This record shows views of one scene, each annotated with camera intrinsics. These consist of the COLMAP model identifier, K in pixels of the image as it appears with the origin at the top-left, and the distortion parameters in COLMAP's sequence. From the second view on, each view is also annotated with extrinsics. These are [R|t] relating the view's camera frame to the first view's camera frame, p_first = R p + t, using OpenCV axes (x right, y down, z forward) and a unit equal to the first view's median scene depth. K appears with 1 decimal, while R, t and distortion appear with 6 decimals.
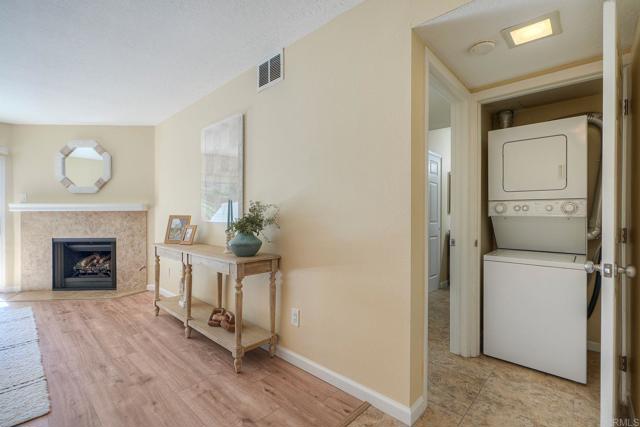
lens RADIAL K [[292.7, 0, 320.5], [0, 292.7, 212.7], [0, 0, 1]] dist [-0.008607, 0.003232]
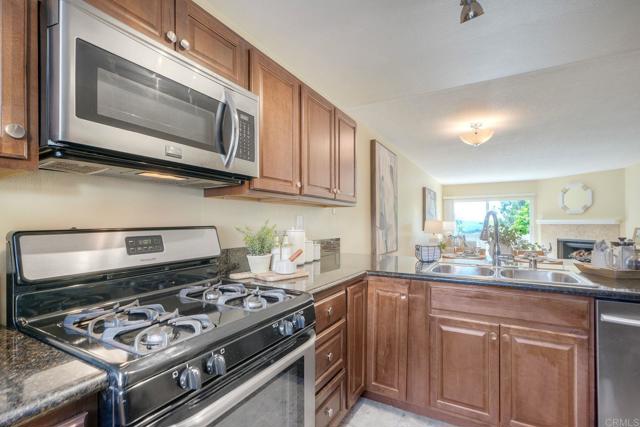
lens RADIAL K [[292.7, 0, 320.4], [0, 292.7, 218.8], [0, 0, 1]] dist [-0.008607, 0.003232]
pose [[0.226051, -0.008362, -0.974080, 0.549860], [-0.001525, 0.999959, -0.008939, -0.018582], [0.974114, 0.003506, 0.226029, -0.890354]]
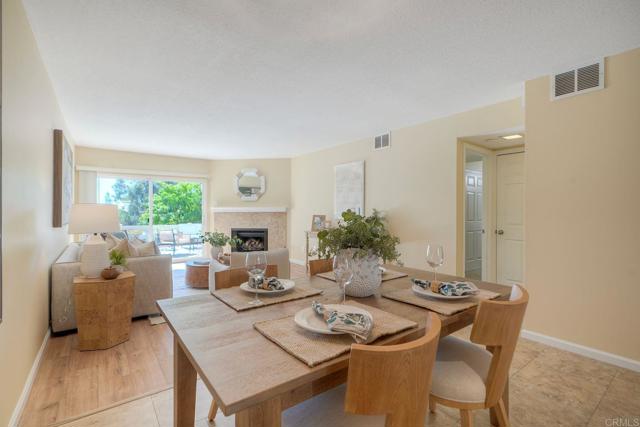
lens RADIAL K [[292.7, 0, 322.9], [0, 292.7, 205.5], [0, 0, 1]] dist [-0.008607, 0.003232]
pose [[0.986170, 0.002880, -0.165712, -0.134067], [-0.006428, 0.999761, -0.020878, -0.008995], [0.165613, 0.021654, 0.985953, -0.550877]]
